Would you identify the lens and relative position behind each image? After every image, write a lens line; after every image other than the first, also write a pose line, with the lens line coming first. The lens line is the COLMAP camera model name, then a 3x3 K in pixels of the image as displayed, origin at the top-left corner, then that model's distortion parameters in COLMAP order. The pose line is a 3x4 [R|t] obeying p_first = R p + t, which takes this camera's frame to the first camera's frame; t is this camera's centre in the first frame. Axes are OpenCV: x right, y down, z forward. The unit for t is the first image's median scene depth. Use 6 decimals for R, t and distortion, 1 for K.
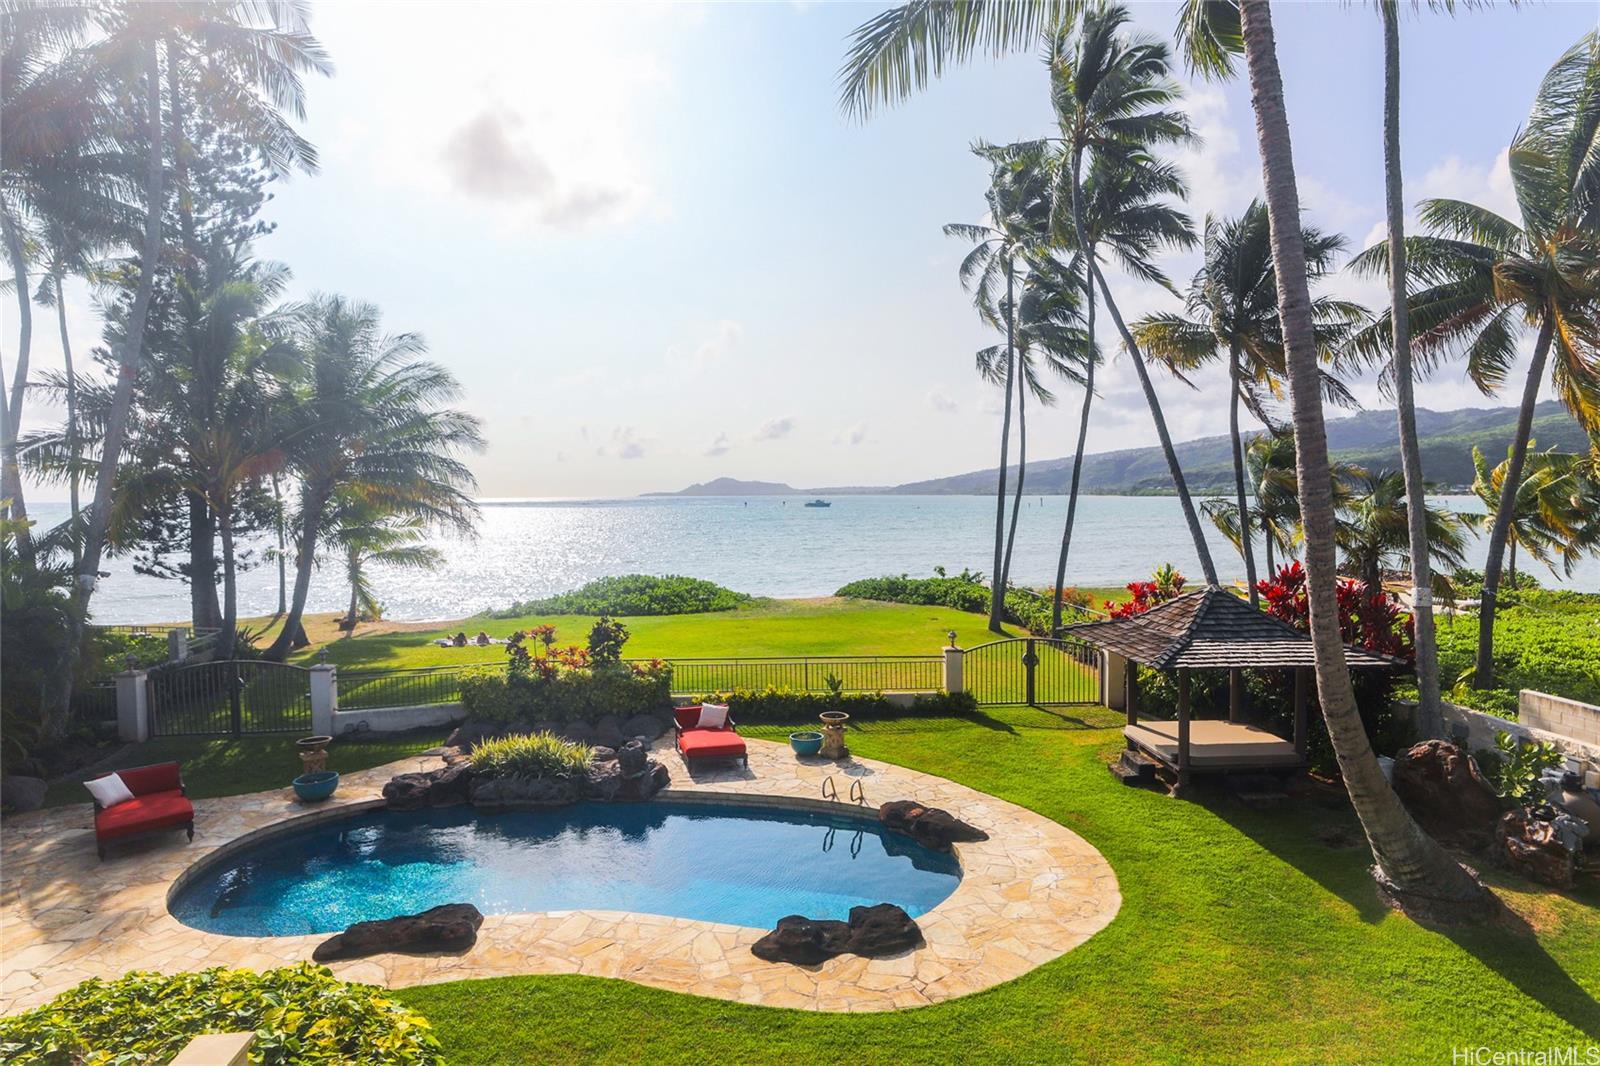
lens RADIAL K [[895.0, 0, 800.0], [0, 895.0, 533.0], [0, 0, 1]] dist [0.001822, 0.000186]
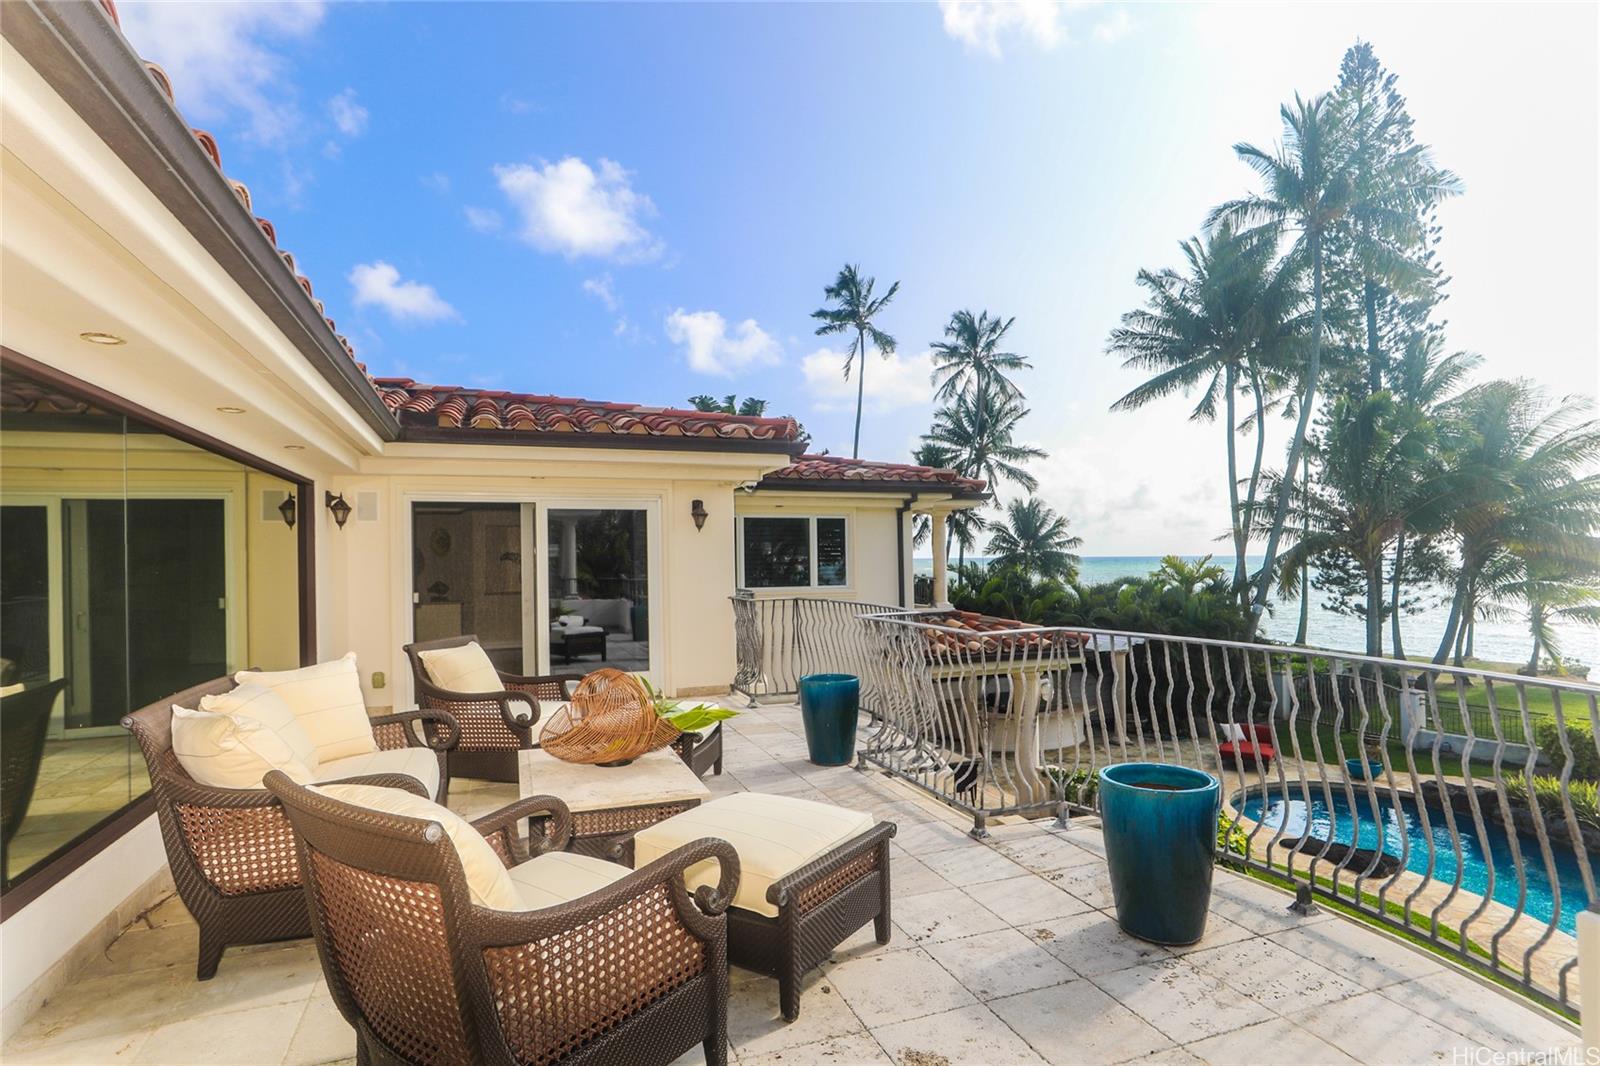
lens RADIAL K [[737.3, 0, 800.6], [0, 737.3, 559.0], [0, 0, 1]] dist [0.000032, -0.000010]
pose [[0.252828, 0.009074, -0.967469, 0.133383], [-0.038535, 0.999257, -0.000698, 0.000388], [0.966743, 0.037458, 0.252990, -0.048707]]
